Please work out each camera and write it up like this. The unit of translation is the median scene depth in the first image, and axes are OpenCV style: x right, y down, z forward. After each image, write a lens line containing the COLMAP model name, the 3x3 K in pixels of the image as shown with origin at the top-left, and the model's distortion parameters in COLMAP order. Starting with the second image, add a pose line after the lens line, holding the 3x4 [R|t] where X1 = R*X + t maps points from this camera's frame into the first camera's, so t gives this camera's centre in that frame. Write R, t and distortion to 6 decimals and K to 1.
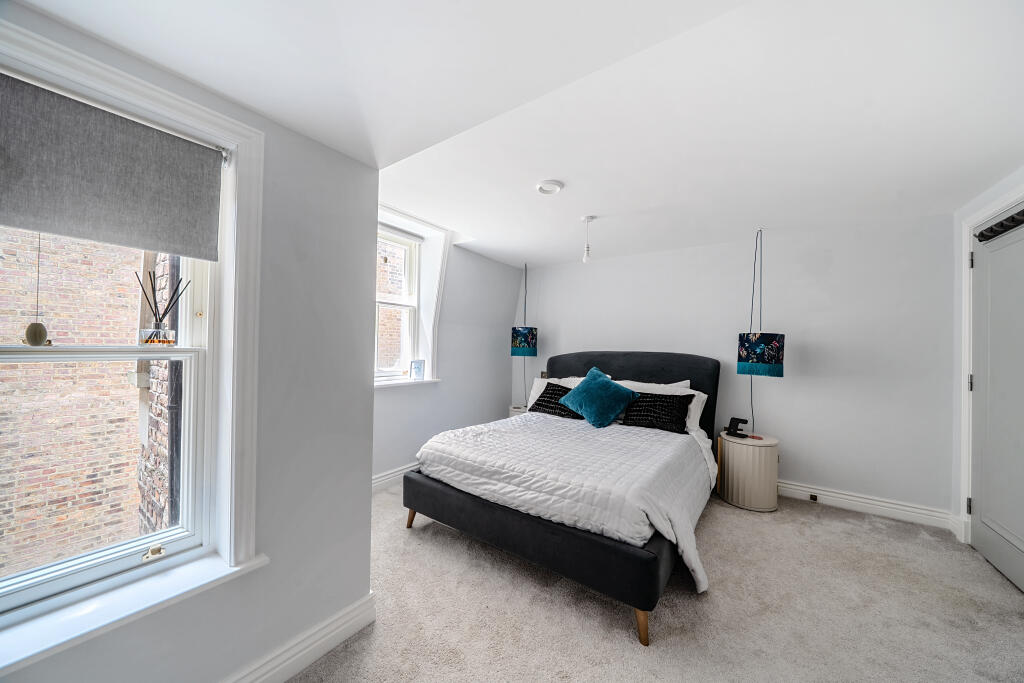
lens RADIAL K [[347.7, 0, 510.4], [0, 347.7, 342.7], [0, 0, 1]] dist [-0.002175, 0.000036]
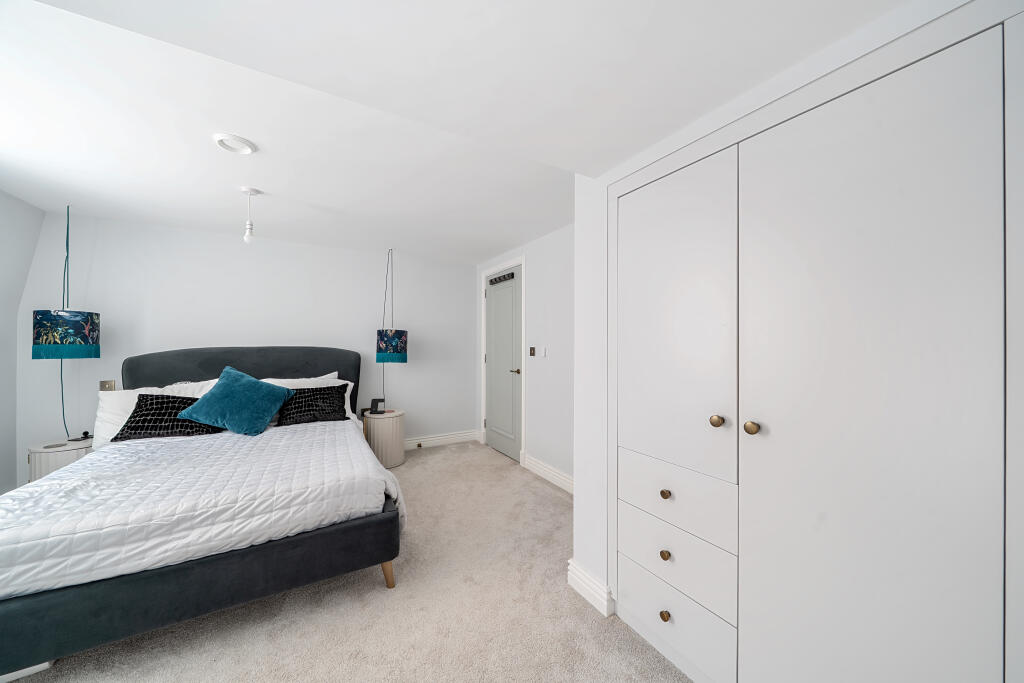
lens RADIAL K [[347.7, 0, 510.4], [0, 347.7, 342.7], [0, 0, 1]] dist [-0.002175, 0.000036]
pose [[0.420485, -0.014922, 0.907177, -0.328756], [-0.003878, 0.999826, 0.018244, -0.005787], [-0.907291, -0.011190, 0.420354, 0.076800]]
